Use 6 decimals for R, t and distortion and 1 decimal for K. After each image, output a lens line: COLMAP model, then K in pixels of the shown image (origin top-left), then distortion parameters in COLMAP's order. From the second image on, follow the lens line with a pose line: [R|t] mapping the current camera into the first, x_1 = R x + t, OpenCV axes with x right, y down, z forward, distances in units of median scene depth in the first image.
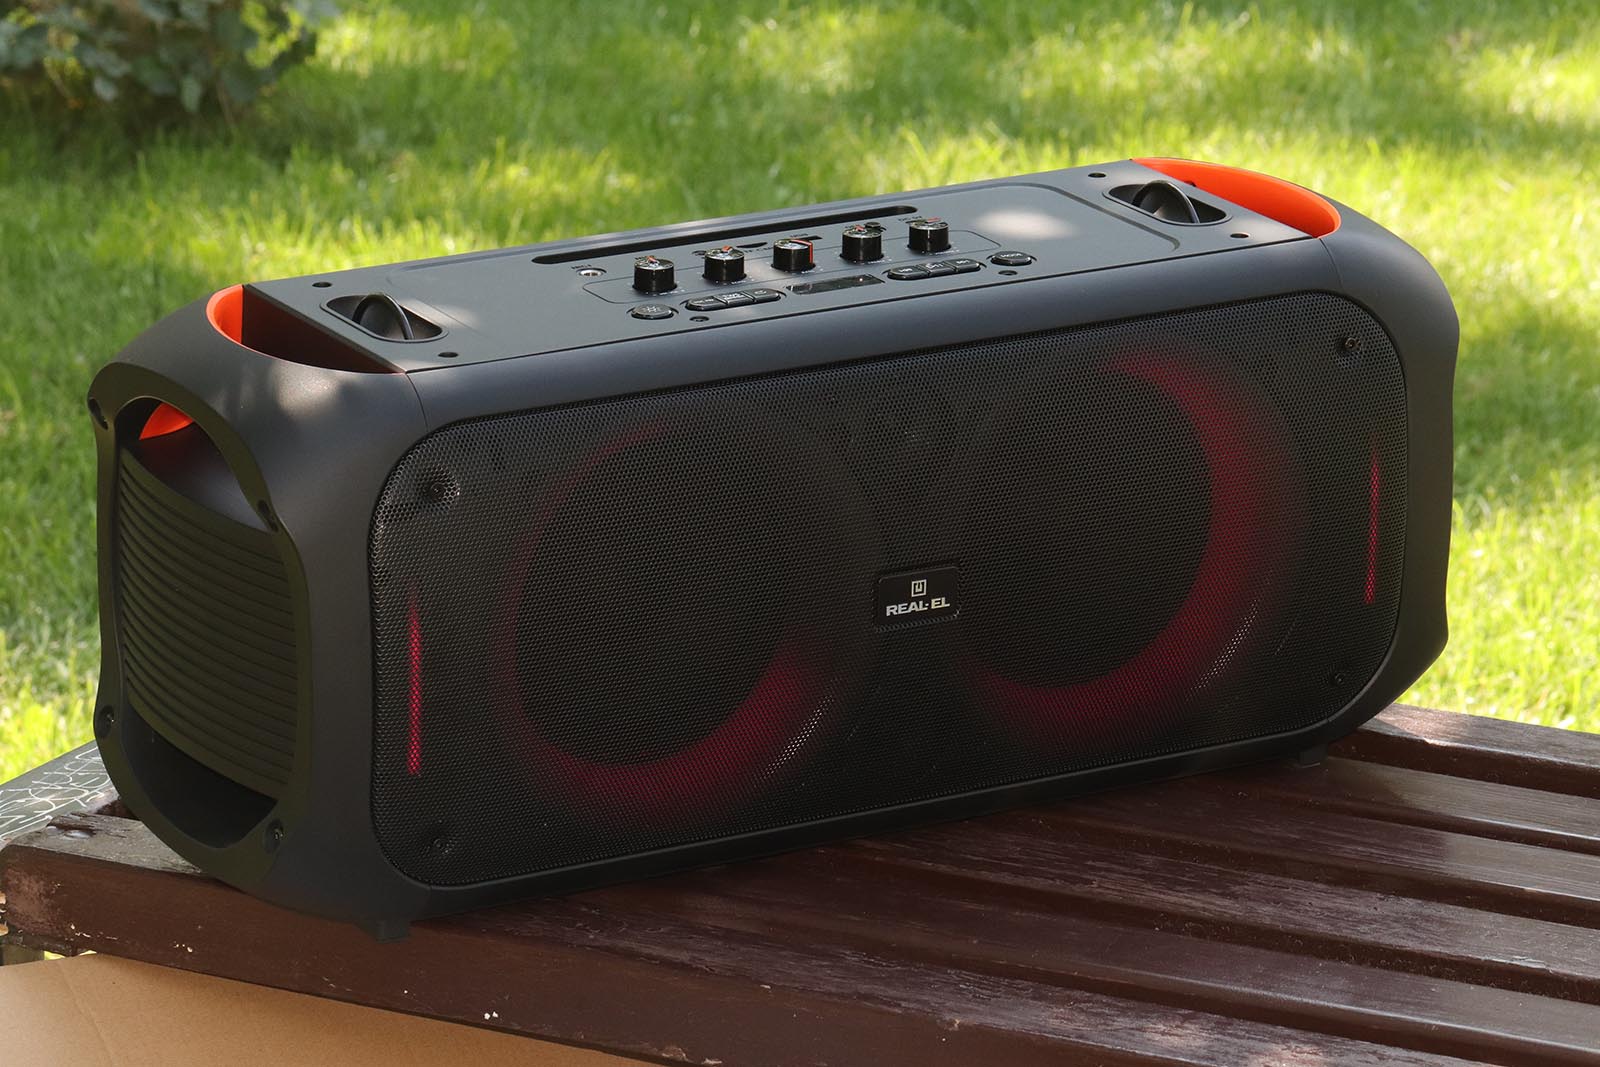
lens RADIAL K [[7541.4, 0, 800.0], [0, 7541.4, 533.5], [0, 0, 1]] dist [0.045325, 9.109782]
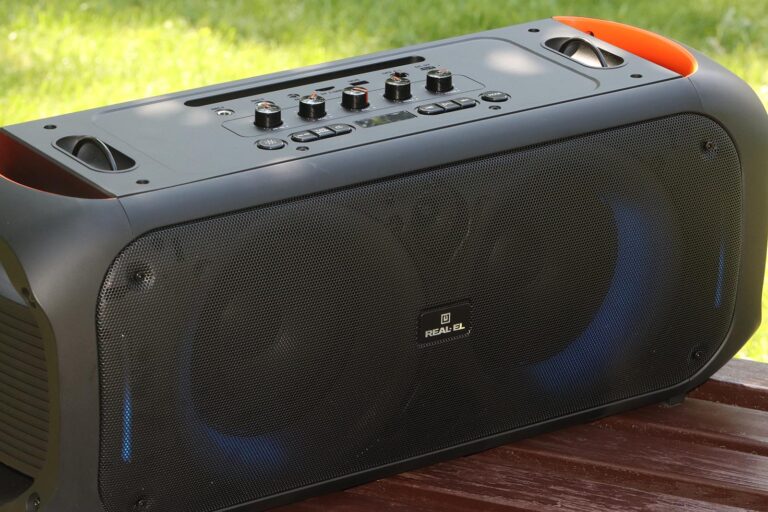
lens RADIAL K [[3619.9, 0, 384.0], [0, 3619.9, 256.0], [0, 0, 1]] dist [0.045325, 9.109782]
pose [[0.996985, -0.020172, 0.074933, -0.051364], [0.014791, 0.997317, 0.071694, -0.058135], [-0.076178, -0.070370, 0.994608, 0.266485]]
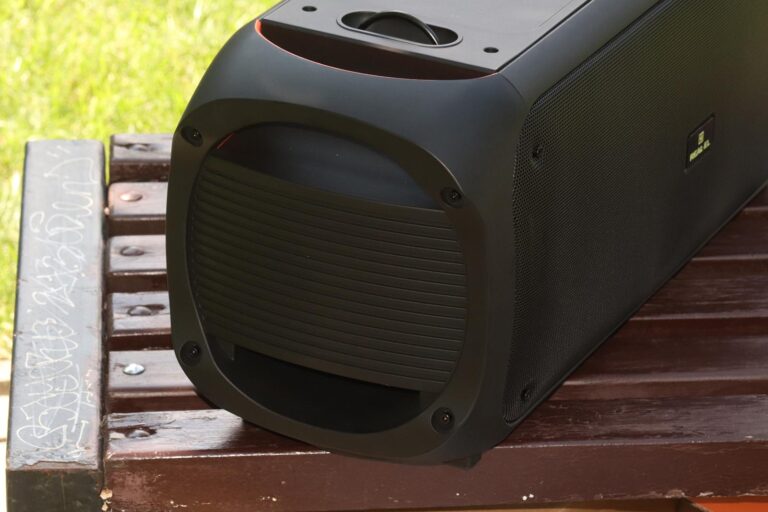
lens RADIAL K [[3619.9, 0, 384.0], [0, 3619.9, 256.0], [0, 0, 1]] dist [0.045325, 9.109782]
pose [[0.831876, -0.224144, 0.507683, -0.393156], [0.146932, 0.971118, 0.187994, -0.110491], [-0.535158, -0.081793, 0.840783, 0.438876]]
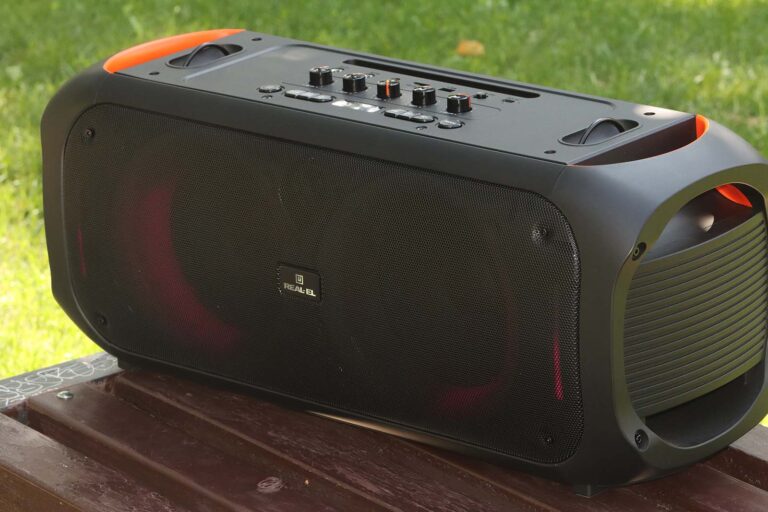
lens RADIAL K [[3619.9, 0, 384.0], [0, 3619.9, 256.0], [0, 0, 1]] dist [0.045325, 9.109782]
pose [[0.342952, 0.277350, -0.897475, 0.766070], [-0.247323, 0.948368, 0.198568, -0.167590], [0.906209, 0.153867, 0.393840, 0.682583]]
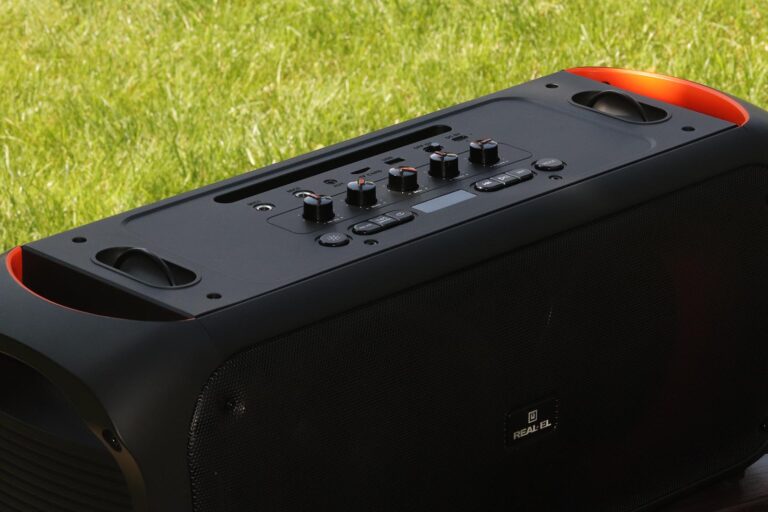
lens RADIAL K [[3619.9, 0, 384.0], [0, 3619.9, 256.0], [0, 0, 1]] dist [0.045325, 9.109782]
pose [[0.970976, -0.101870, 0.216398, -0.150329], [0.086907, 0.993190, 0.077598, -0.075365], [-0.222829, -0.056539, 0.973217, 0.358849]]
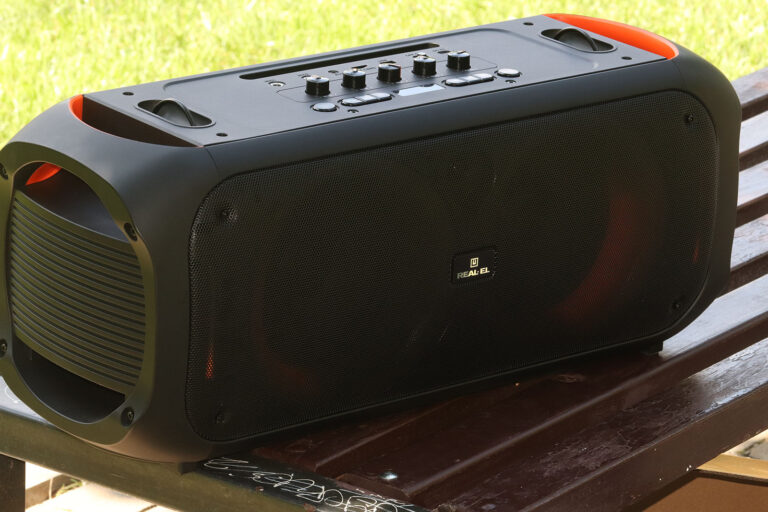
lens RADIAL K [[3619.9, 0, 384.0], [0, 3619.9, 256.0], [0, 0, 1]] dist [0.045325, 9.109782]
pose [[0.987727, -0.019839, 0.154928, -0.134510], [0.016132, 0.999554, 0.025145, -0.015694], [-0.155358, -0.022337, 0.987606, 0.170058]]
